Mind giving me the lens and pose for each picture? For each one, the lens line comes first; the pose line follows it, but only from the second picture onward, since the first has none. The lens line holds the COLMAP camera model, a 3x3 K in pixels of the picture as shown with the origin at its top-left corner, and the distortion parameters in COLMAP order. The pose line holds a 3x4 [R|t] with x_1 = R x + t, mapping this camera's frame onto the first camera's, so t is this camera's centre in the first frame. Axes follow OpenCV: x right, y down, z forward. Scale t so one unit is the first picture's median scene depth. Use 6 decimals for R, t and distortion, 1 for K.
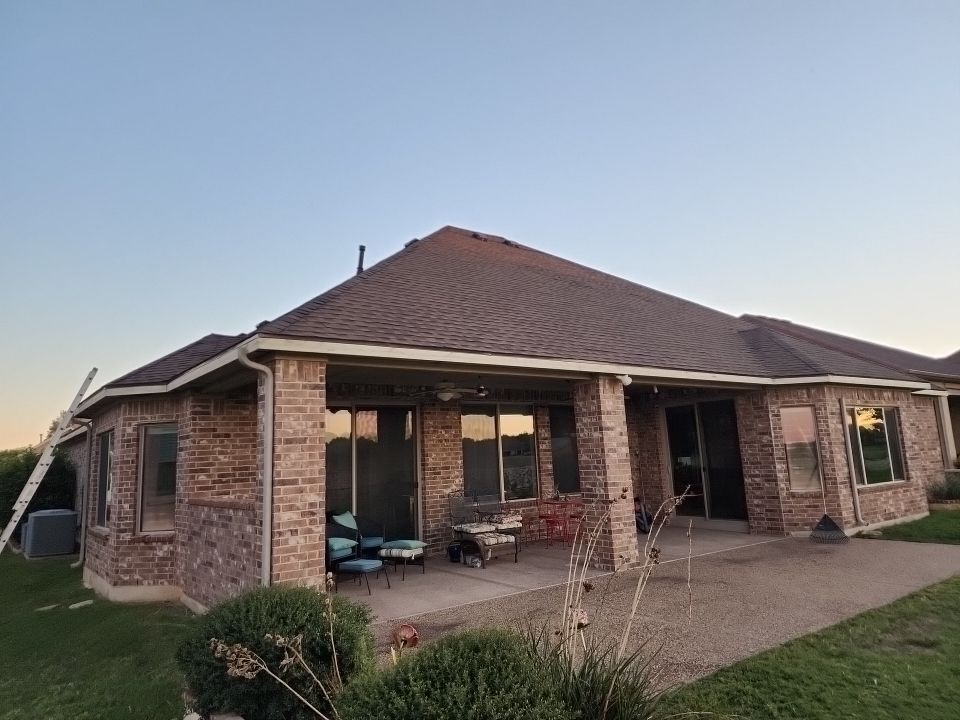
lens RADIAL K [[655.2, 0, 480.0], [0, 655.2, 360.0], [0, 0, 1]] dist [0.084132, -0.079504]
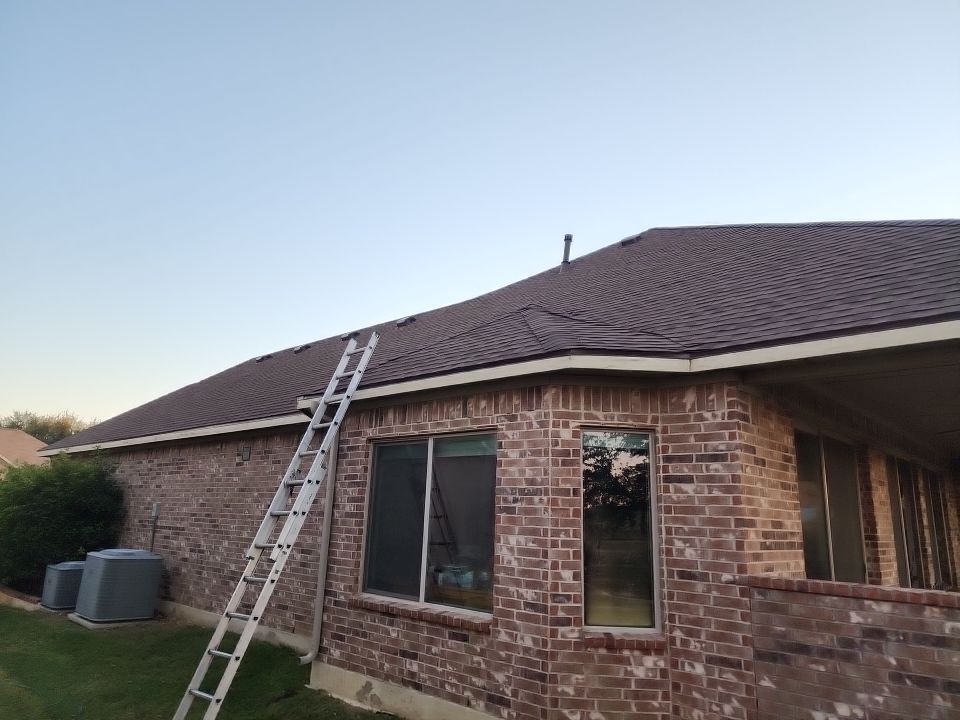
lens RADIAL K [[655.2, 0, 480.0], [0, 655.2, 360.0], [0, 0, 1]] dist [0.084132, -0.079504]
pose [[0.981992, 0.113317, 0.151166, -0.704301], [-0.101912, 0.991474, -0.081195, 0.097309], [-0.159078, 0.064327, 0.985168, 0.472774]]
